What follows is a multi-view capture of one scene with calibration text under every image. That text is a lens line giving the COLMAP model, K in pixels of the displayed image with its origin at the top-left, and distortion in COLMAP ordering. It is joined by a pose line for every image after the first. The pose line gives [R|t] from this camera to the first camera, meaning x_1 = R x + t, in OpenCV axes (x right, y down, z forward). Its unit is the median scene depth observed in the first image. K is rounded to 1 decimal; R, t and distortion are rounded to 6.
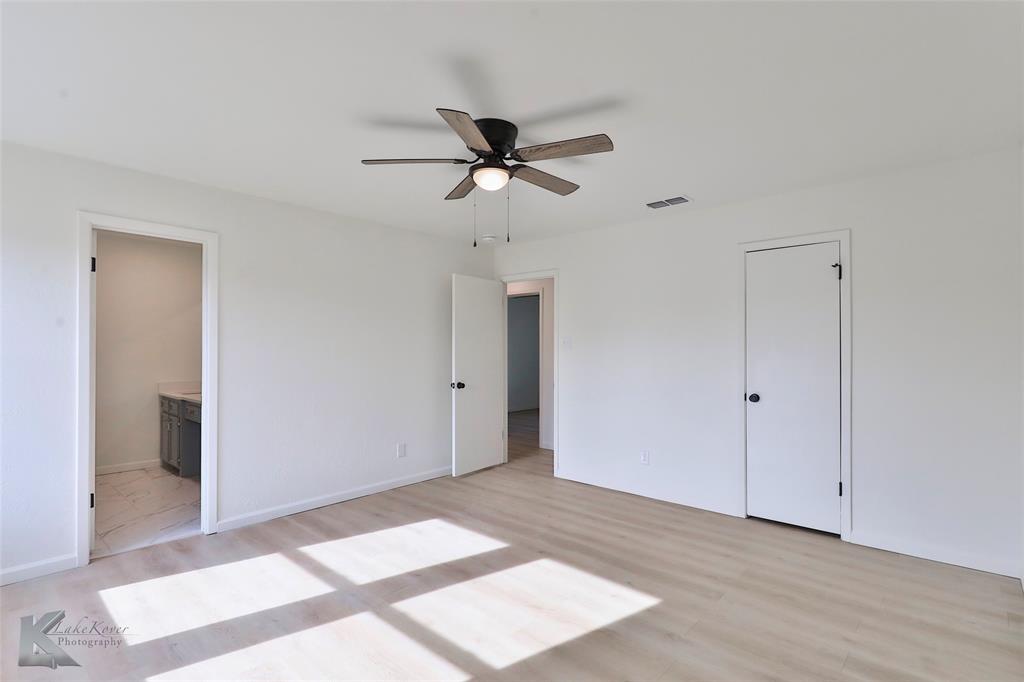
lens RADIAL K [[487.2, 0, 509.1], [0, 487.2, 345.8], [0, 0, 1]] dist [0.001413, -0.000013]
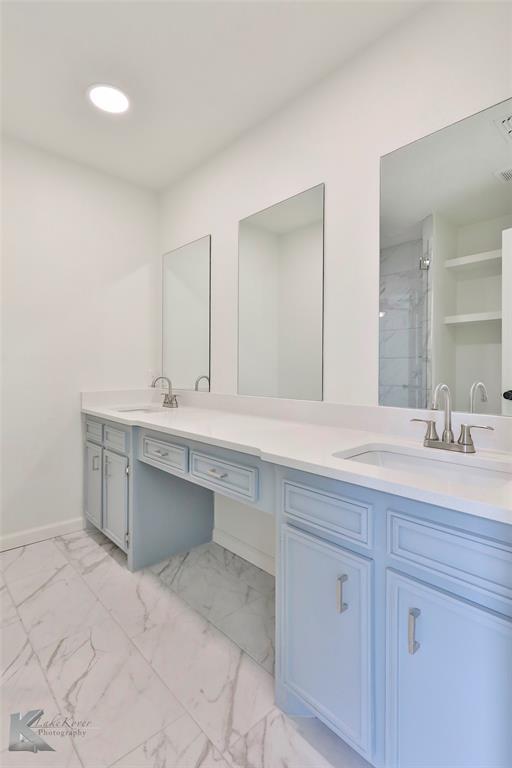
lens RADIAL K [[374.1, 0, 249.3], [0, 374.1, 367.4], [0, 0, 1]] dist [0.000551, -0.000478]
pose [[0.994831, -0.002297, -0.101521, -0.470292], [0.003525, 0.999923, 0.011919, 0.040871], [0.101486, -0.012215, 0.994762, 0.569242]]
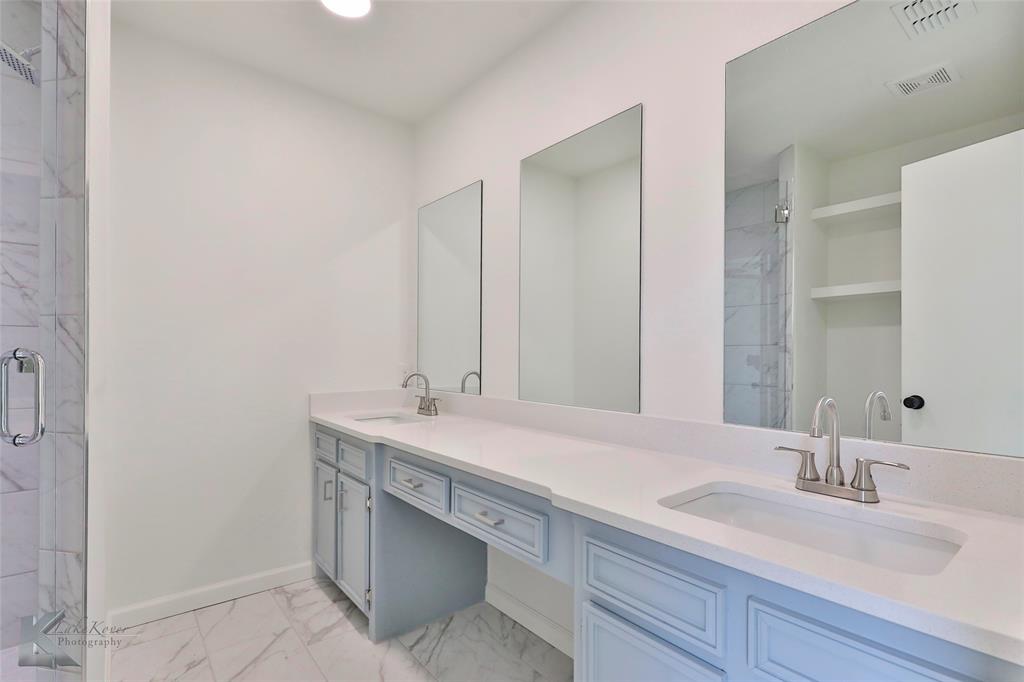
lens RADIAL K [[487.2, 0, 509.1], [0, 487.2, 345.8], [0, 0, 1]] dist [0.001413, -0.000013]
pose [[0.987768, -0.005100, -0.155846, -0.472218], [0.005318, 0.999985, 0.000981, 0.032537], [0.155839, -0.001798, 0.987781, 0.592569]]
